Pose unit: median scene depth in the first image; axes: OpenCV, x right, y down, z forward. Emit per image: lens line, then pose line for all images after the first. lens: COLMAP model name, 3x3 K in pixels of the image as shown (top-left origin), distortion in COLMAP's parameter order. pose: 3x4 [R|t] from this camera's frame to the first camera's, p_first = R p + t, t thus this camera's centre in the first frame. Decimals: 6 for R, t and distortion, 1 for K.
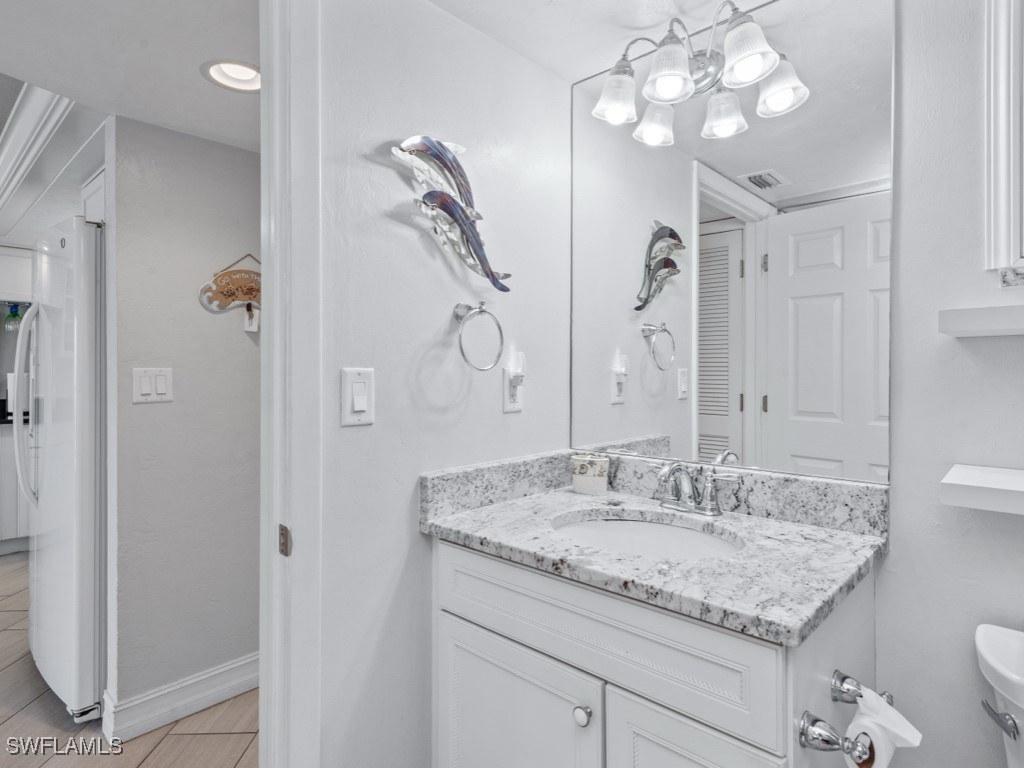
lens RADIAL K [[575.0, 0, 514.8], [0, 575.0, 378.3], [0, 0, 1]] dist [0.008412, 0.000040]
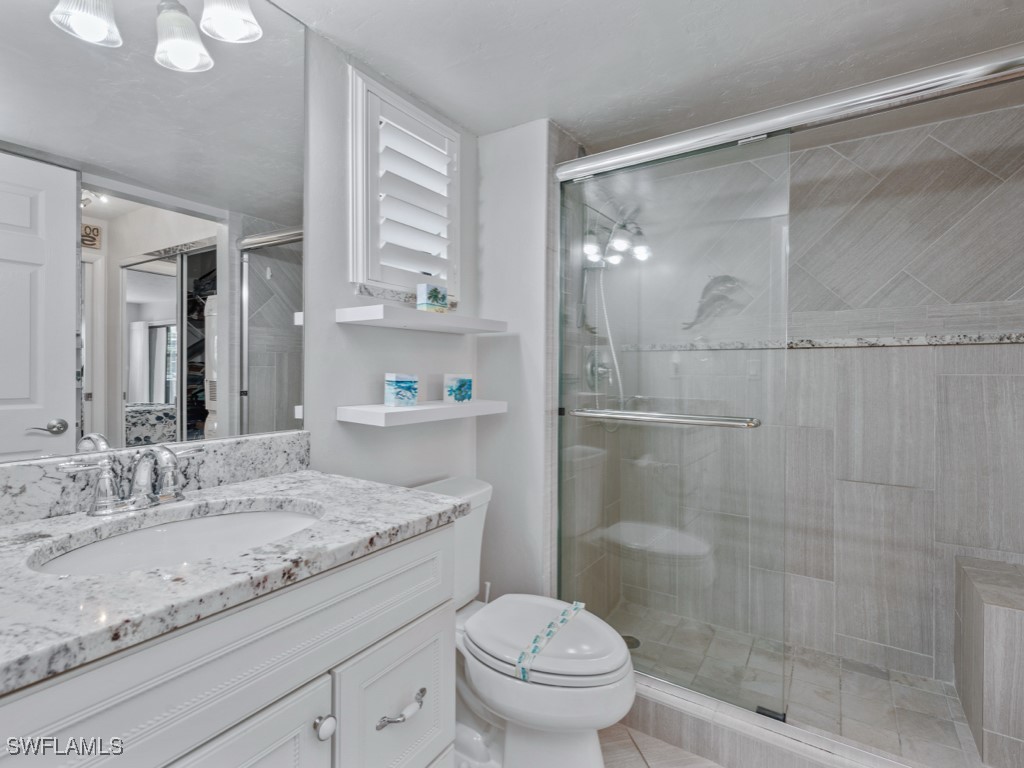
lens RADIAL K [[502.6, 0, 514.3], [0, 502.6, 372.9], [0, 0, 1]] dist [0.016325, -0.006341]
pose [[-0.176750, -0.006435, 0.984235, -0.575540], [0.006871, 0.999946, 0.007772, 0.050443], [-0.984232, 0.008136, -0.176696, 0.738697]]
